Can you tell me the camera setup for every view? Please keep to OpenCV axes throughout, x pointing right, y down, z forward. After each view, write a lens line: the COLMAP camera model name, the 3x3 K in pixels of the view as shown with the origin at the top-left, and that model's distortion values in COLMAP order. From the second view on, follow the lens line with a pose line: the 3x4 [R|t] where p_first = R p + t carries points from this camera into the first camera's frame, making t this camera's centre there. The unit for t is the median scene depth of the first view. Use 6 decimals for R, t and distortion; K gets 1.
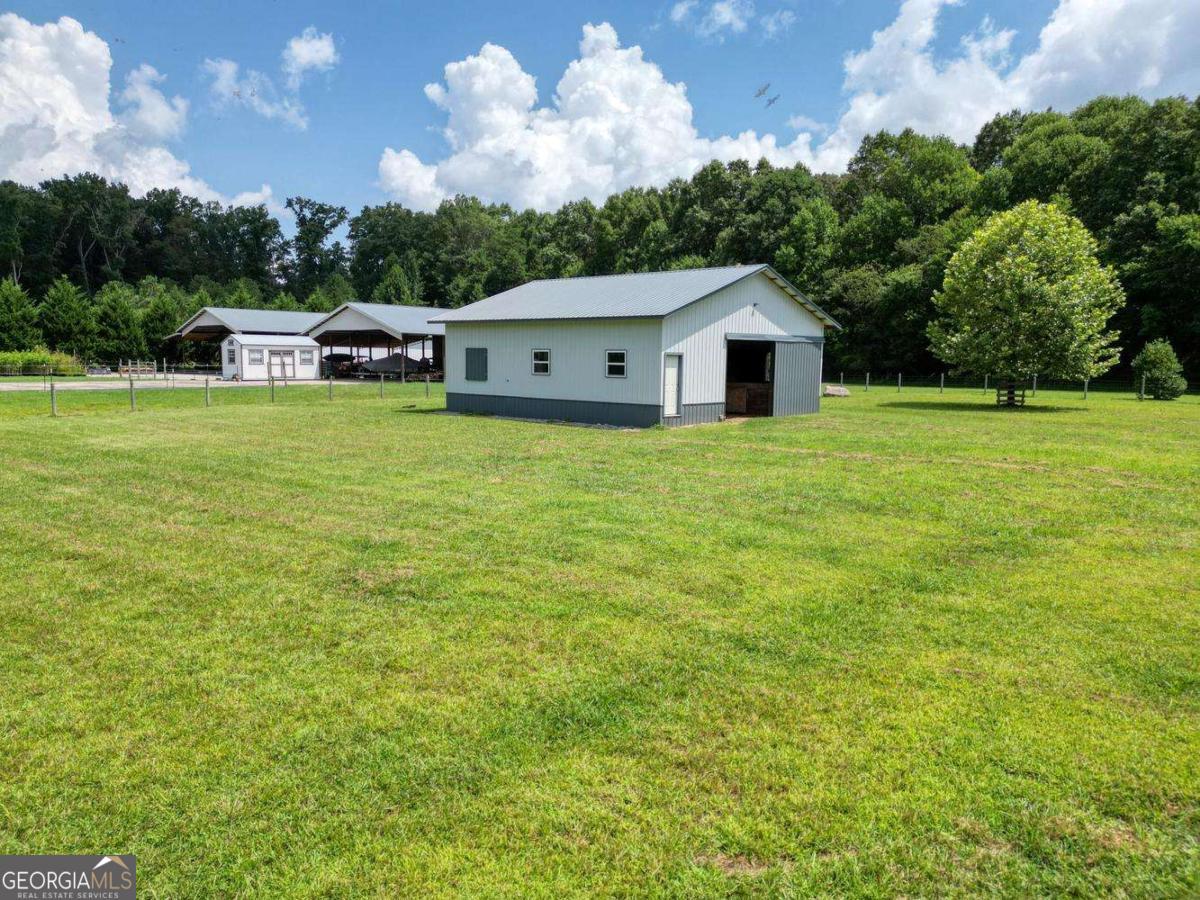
lens RADIAL K [[844.5, 0, 600.0], [0, 844.5, 450.0], [0, 0, 1]] dist [-0.007502, -0.003181]
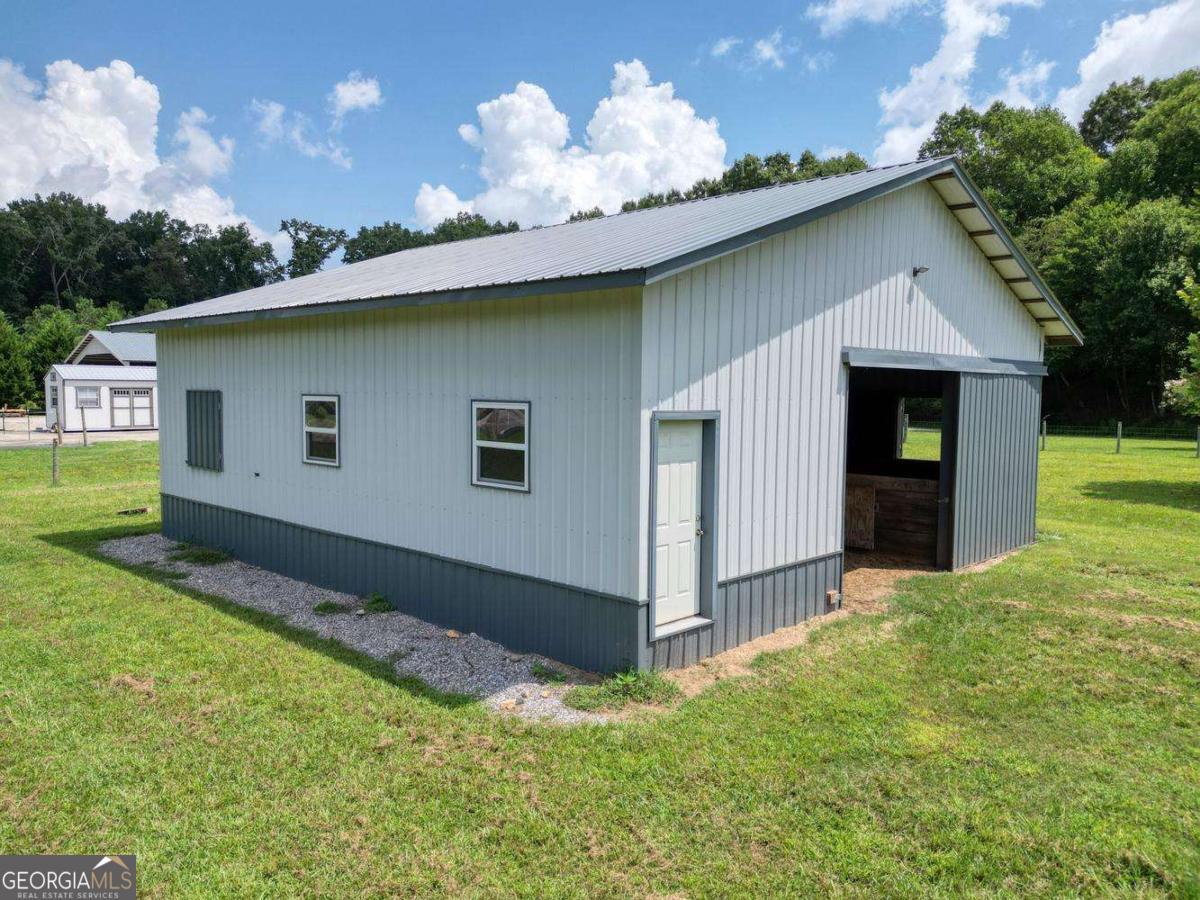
lens RADIAL K [[860.6, 0, 600.0], [0, 860.6, 450.0], [0, 0, 1]] dist [-0.021383, -0.001791]
pose [[0.999536, 0.000648, -0.030459, 0.019786], [-0.001844, 0.999227, -0.039271, -0.026833], [0.030410, 0.039308, 0.998764, 0.209272]]
